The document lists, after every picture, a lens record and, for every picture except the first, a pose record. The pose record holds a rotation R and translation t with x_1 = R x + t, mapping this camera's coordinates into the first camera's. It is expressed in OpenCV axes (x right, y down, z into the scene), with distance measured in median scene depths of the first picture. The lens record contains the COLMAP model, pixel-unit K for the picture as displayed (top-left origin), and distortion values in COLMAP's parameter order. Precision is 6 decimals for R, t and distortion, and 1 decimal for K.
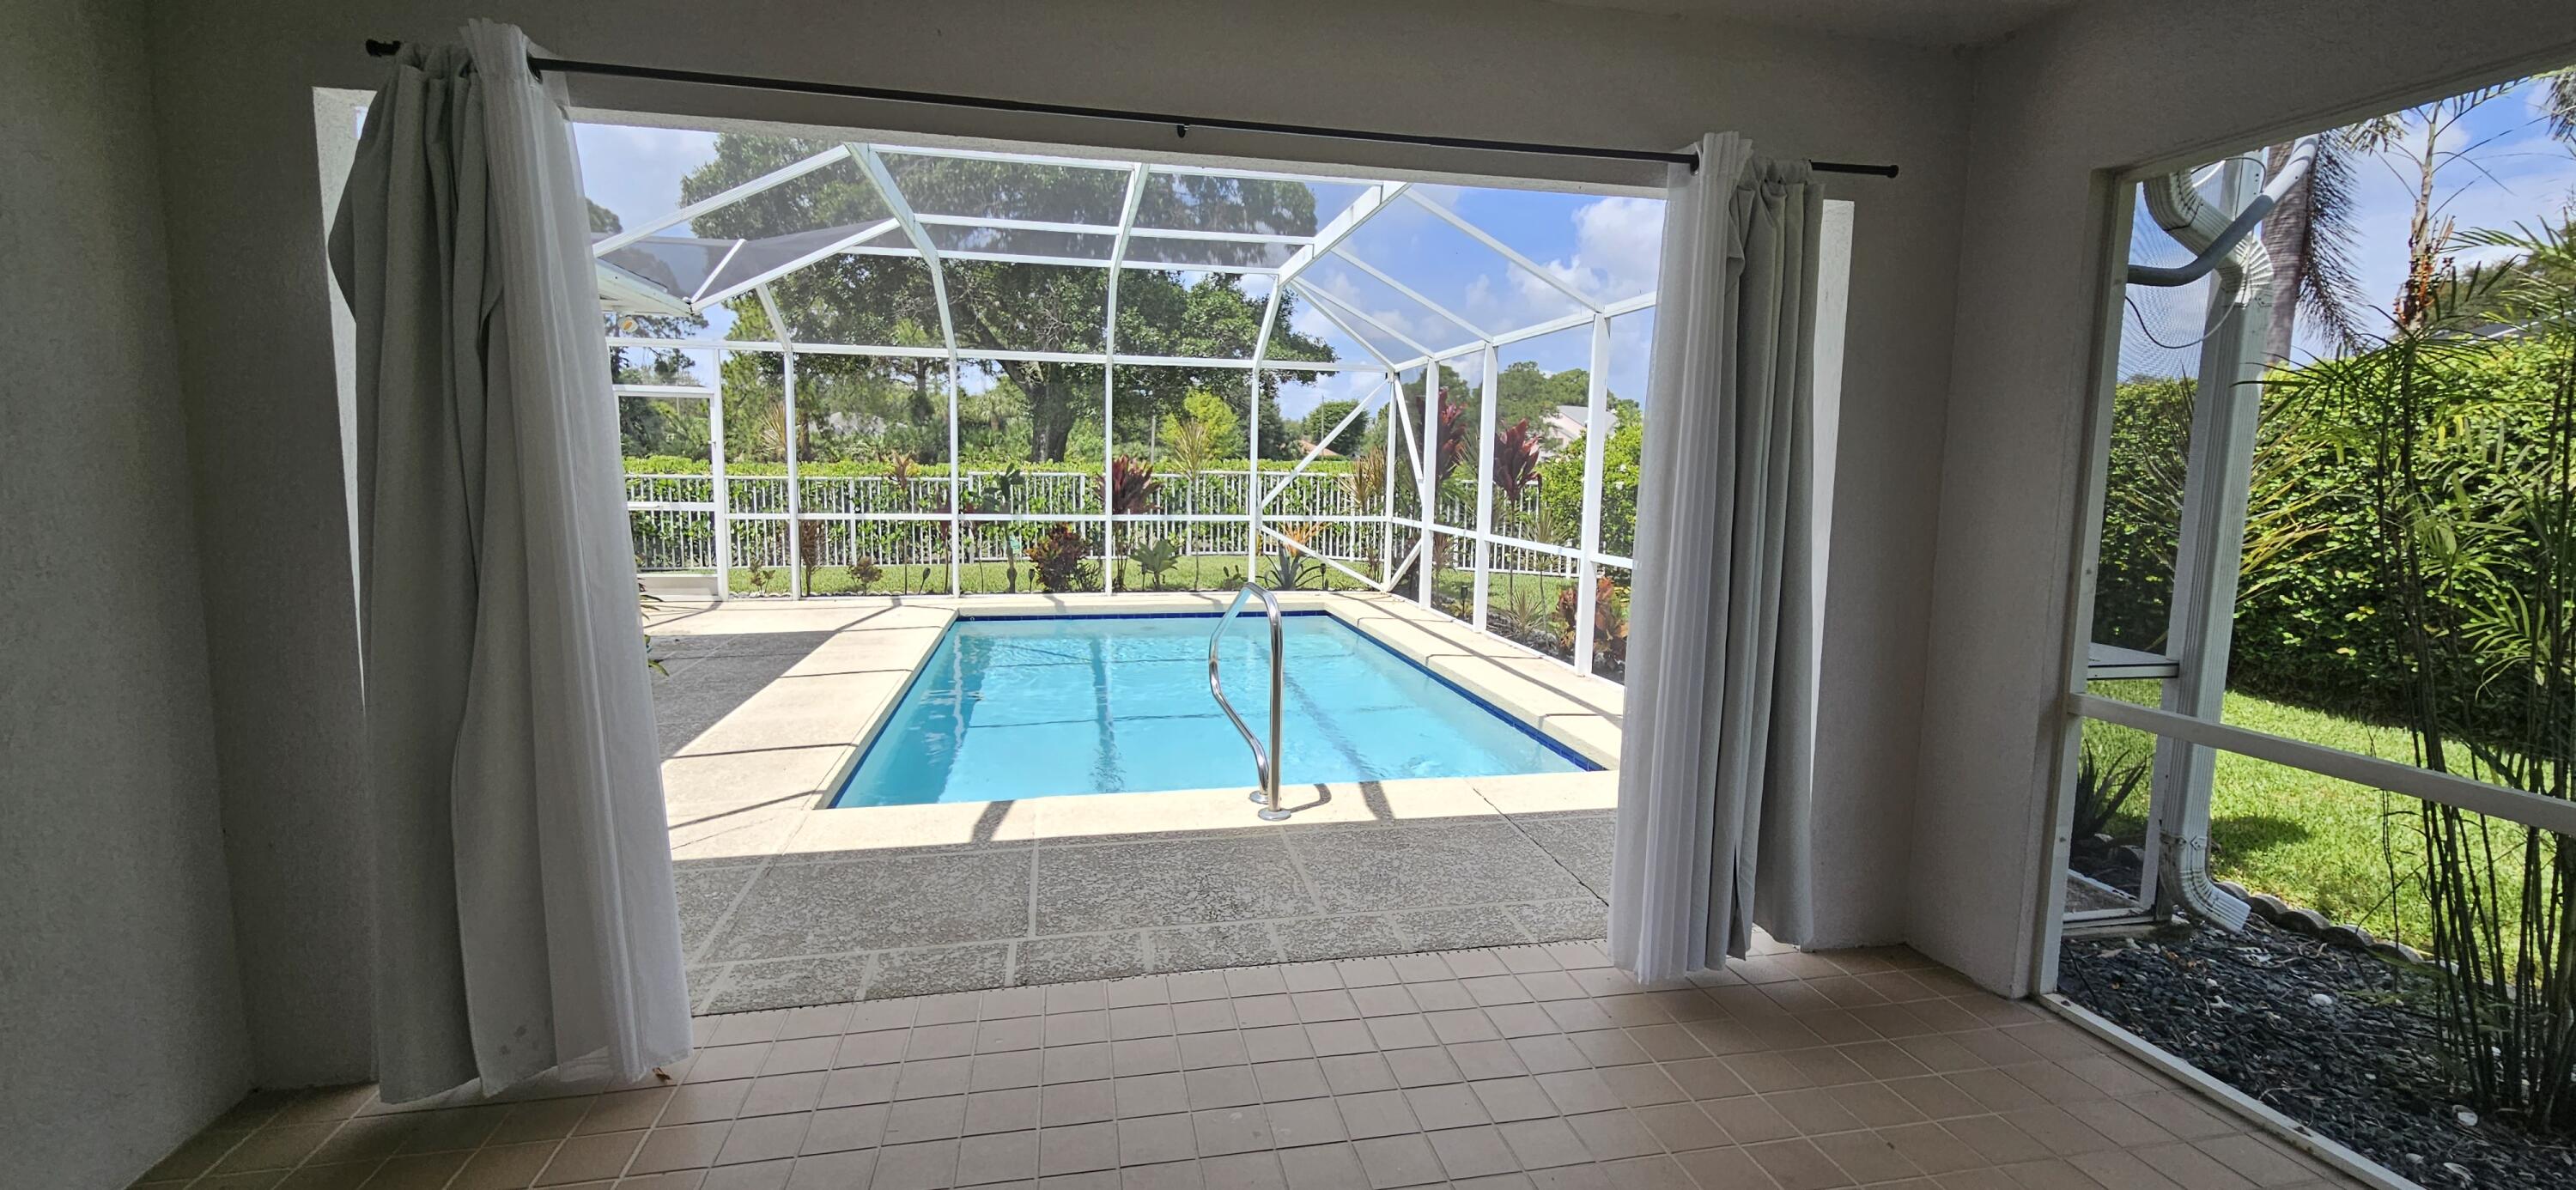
lens RADIAL K [[1094.2, 0, 1280.1], [0, 1094.2, 577.1], [0, 0, 1]] dist [-0.001041, 0.000509]
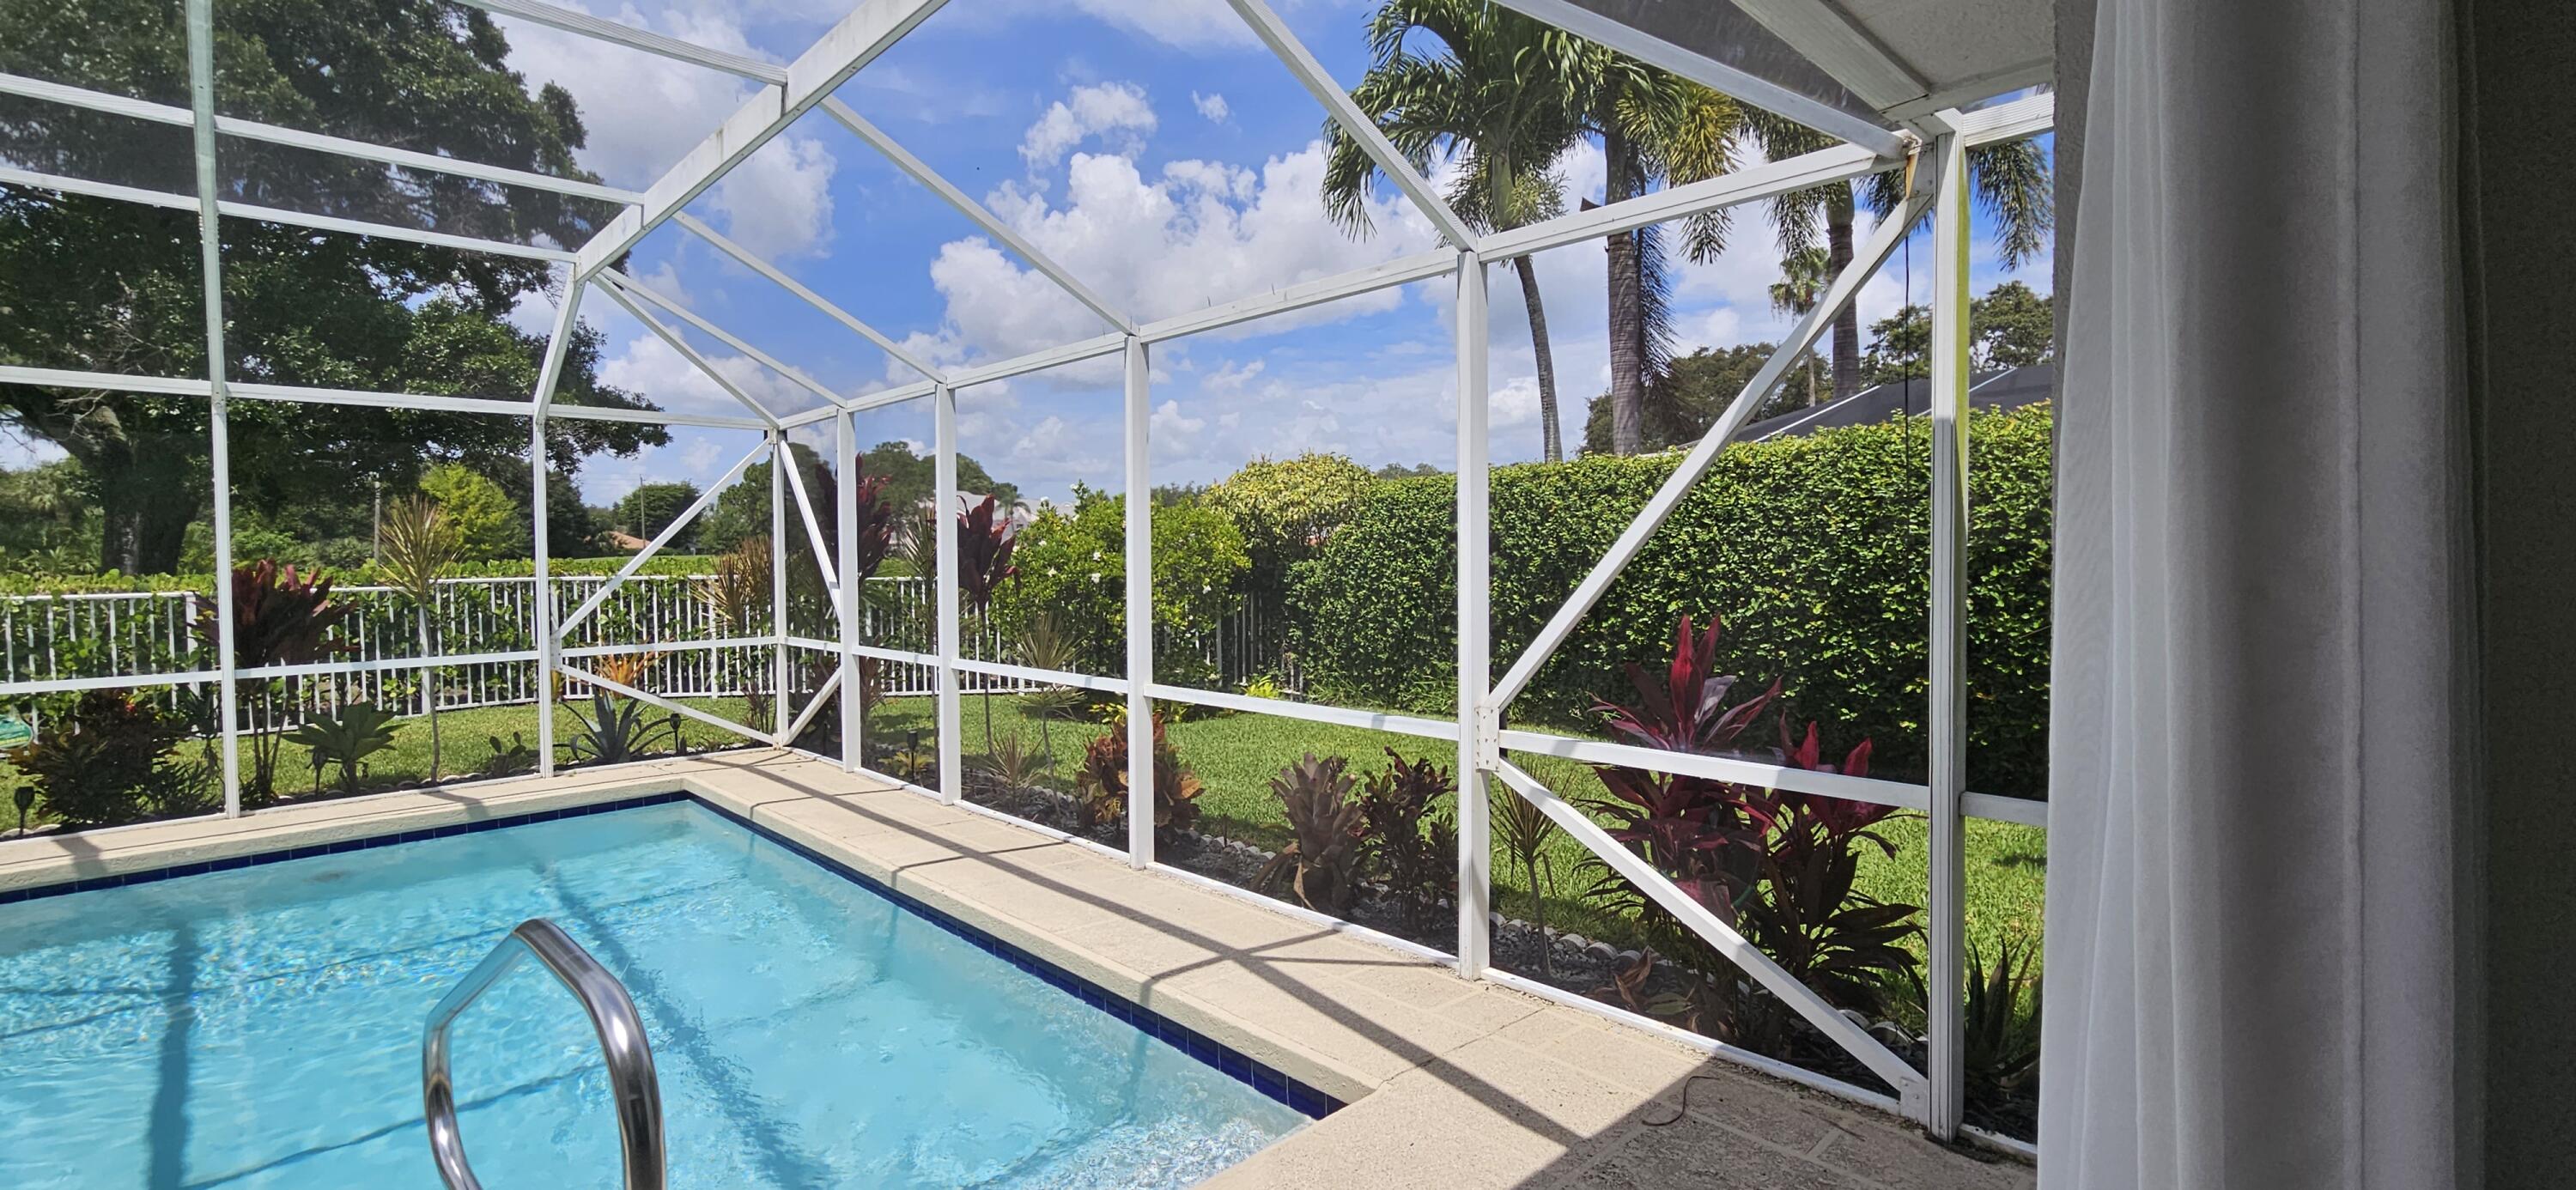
lens RADIAL K [[1094.2, 0, 1280.1], [0, 1094.2, 577.1], [0, 0, 1]] dist [-0.001041, 0.000509]
pose [[0.842928, -0.040769, 0.536480, -0.003733], [0.082334, 0.995155, -0.053740, -0.029695], [-0.531689, 0.089469, 0.842201, 0.249024]]
